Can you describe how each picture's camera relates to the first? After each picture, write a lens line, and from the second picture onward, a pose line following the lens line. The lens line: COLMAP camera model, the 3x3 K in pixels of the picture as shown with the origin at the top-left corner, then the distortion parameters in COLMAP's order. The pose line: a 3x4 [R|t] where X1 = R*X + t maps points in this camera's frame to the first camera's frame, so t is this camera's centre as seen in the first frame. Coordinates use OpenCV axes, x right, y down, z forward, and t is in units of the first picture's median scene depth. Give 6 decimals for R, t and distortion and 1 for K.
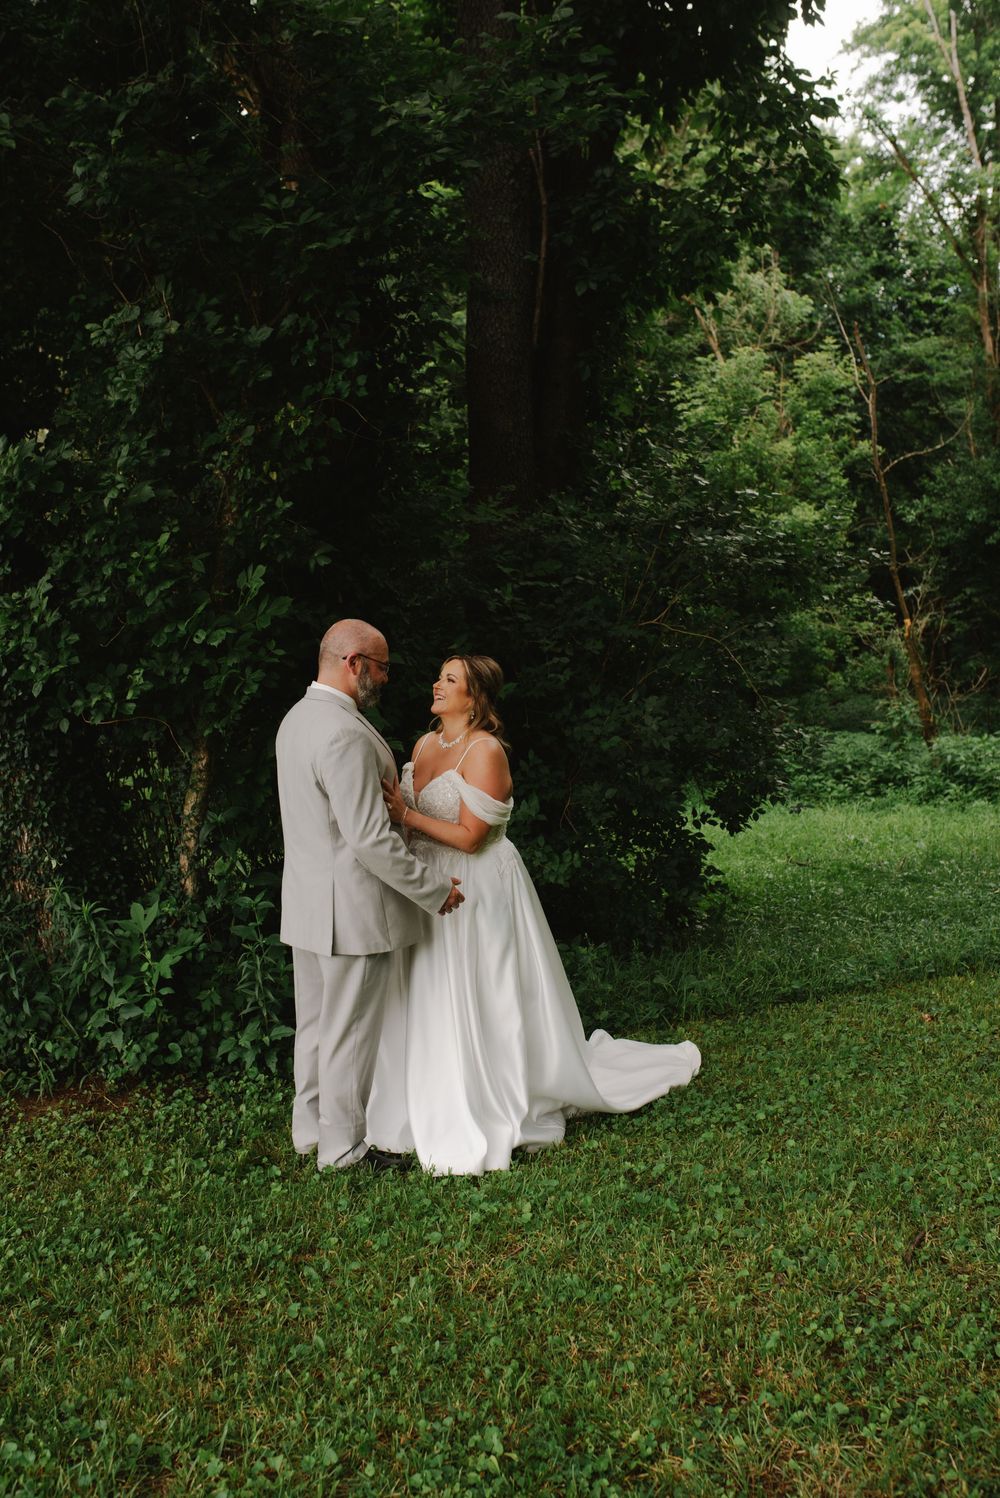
lens RADIAL K [[1424.7, 0, 504.2], [0, 1424.7, 745.1], [0, 0, 1]] dist [-0.024456, 0.000000]
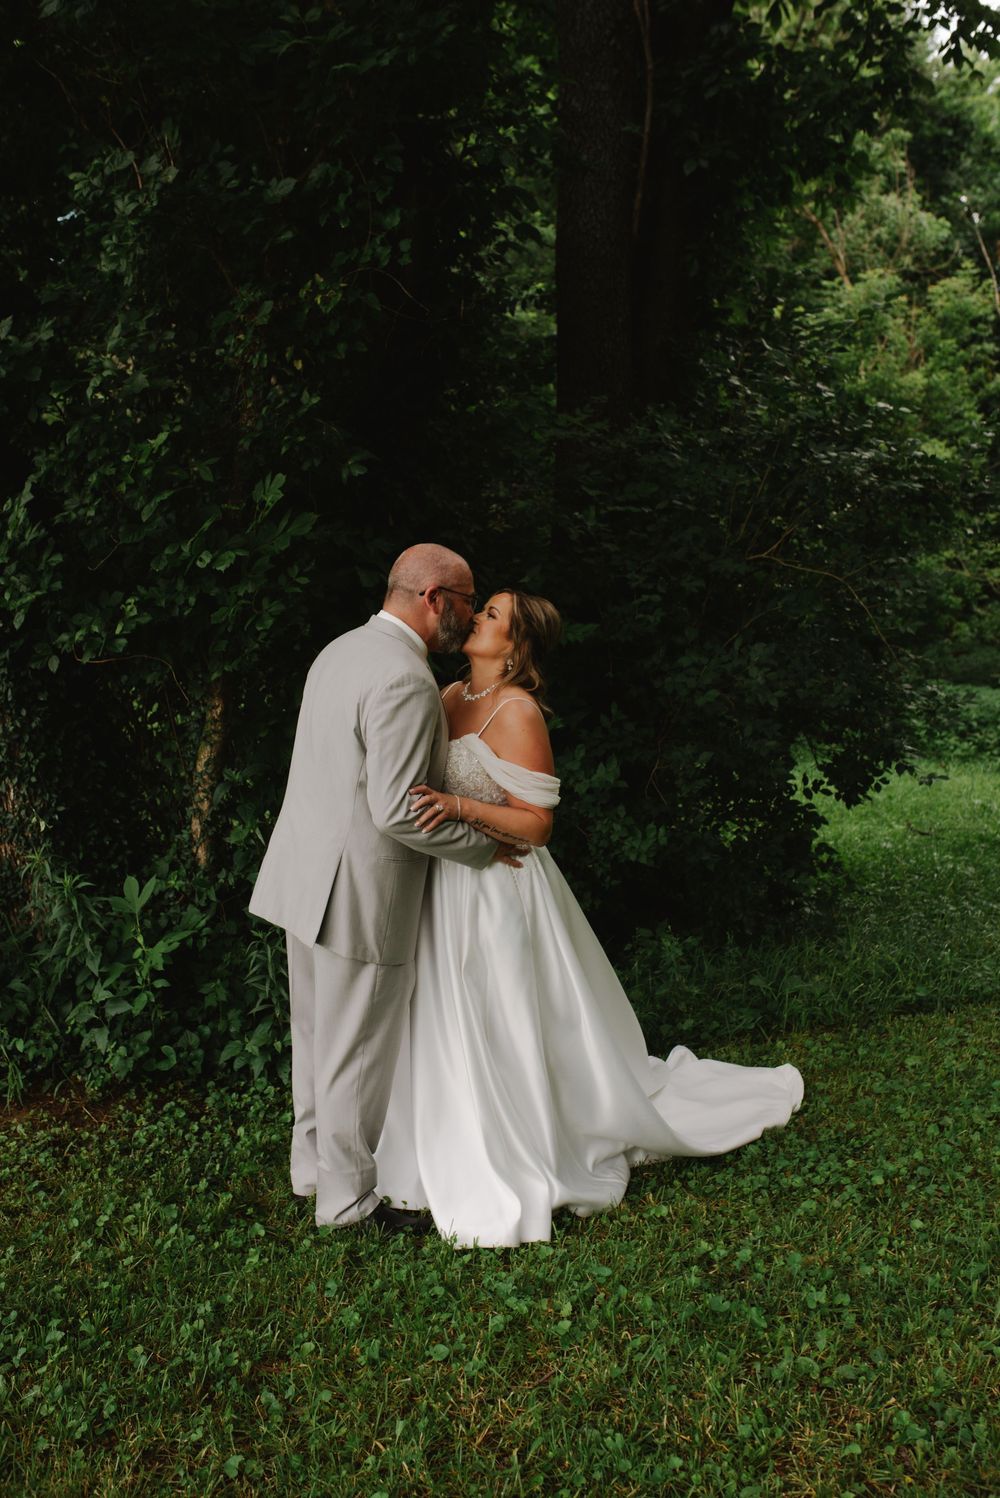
lens RADIAL K [[1424.7, 0, 502.5], [0, 1424.7, 746.3], [0, 0, 1]] dist [-0.024456, 0.000000]
pose [[0.996683, 0.025611, -0.077253, 0.020667], [-0.022468, 0.998895, 0.041282, -0.005010], [0.078225, -0.039410, 0.996157, 0.155645]]
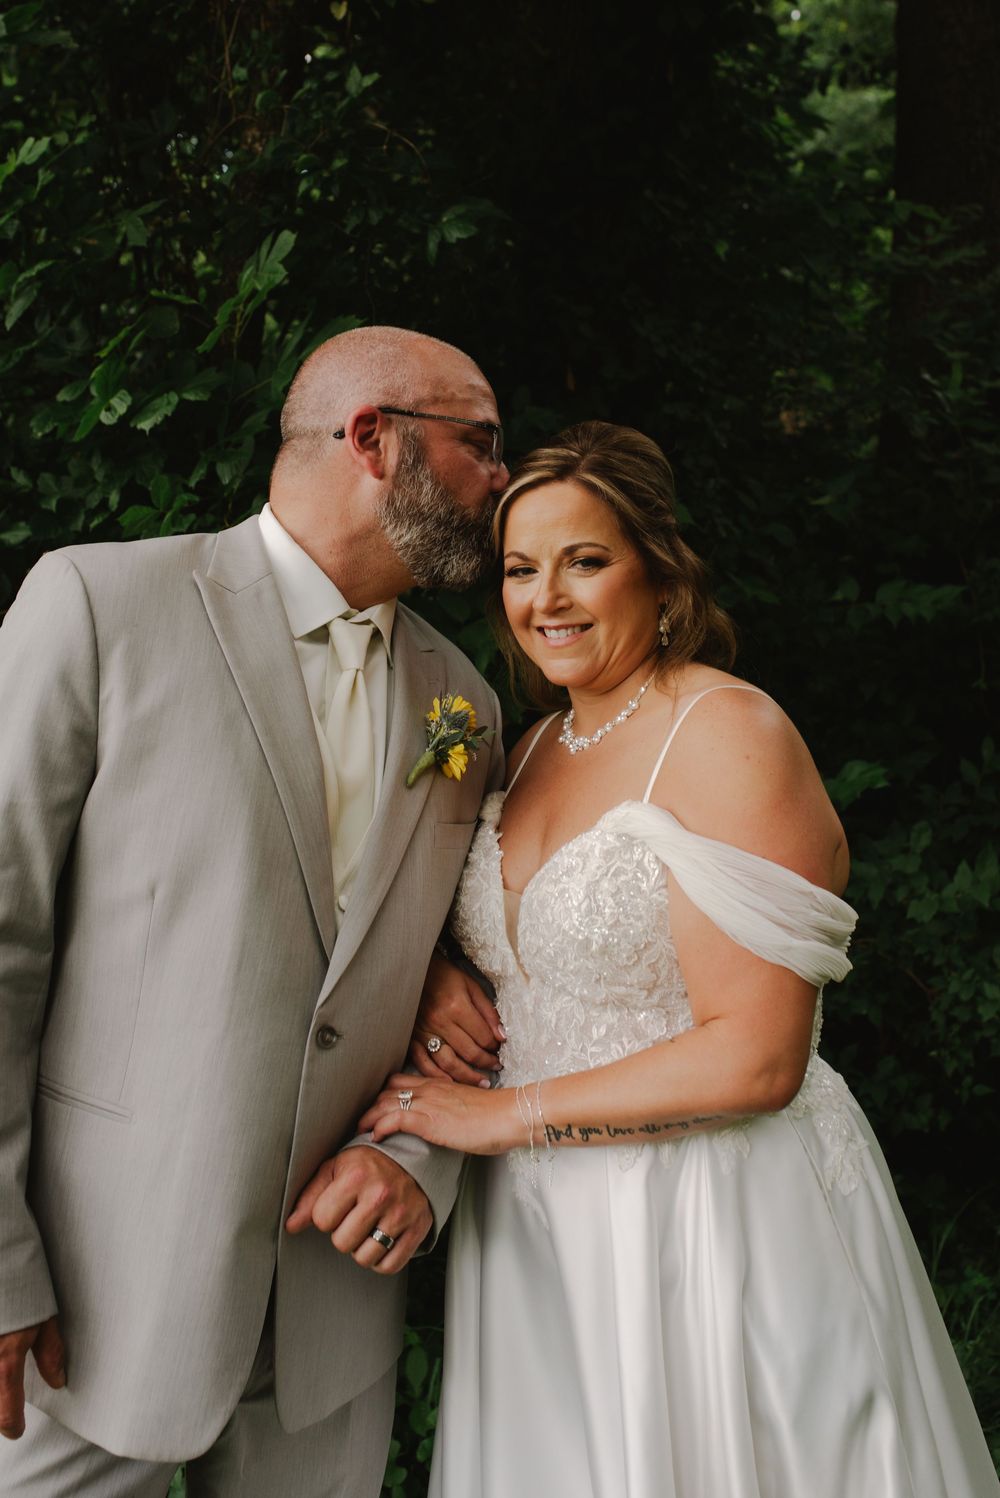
lens RADIAL K [[1675.8, 0, 503.4], [0, 1675.8, 623.9], [0, 0, 1]] dist [-0.032469, 0.000000]
pose [[0.963851, 0.051861, -0.261345, 0.008191], [-0.061425, 0.997703, -0.028555, -0.009146], [0.259264, 0.043576, 0.964823, 0.489158]]
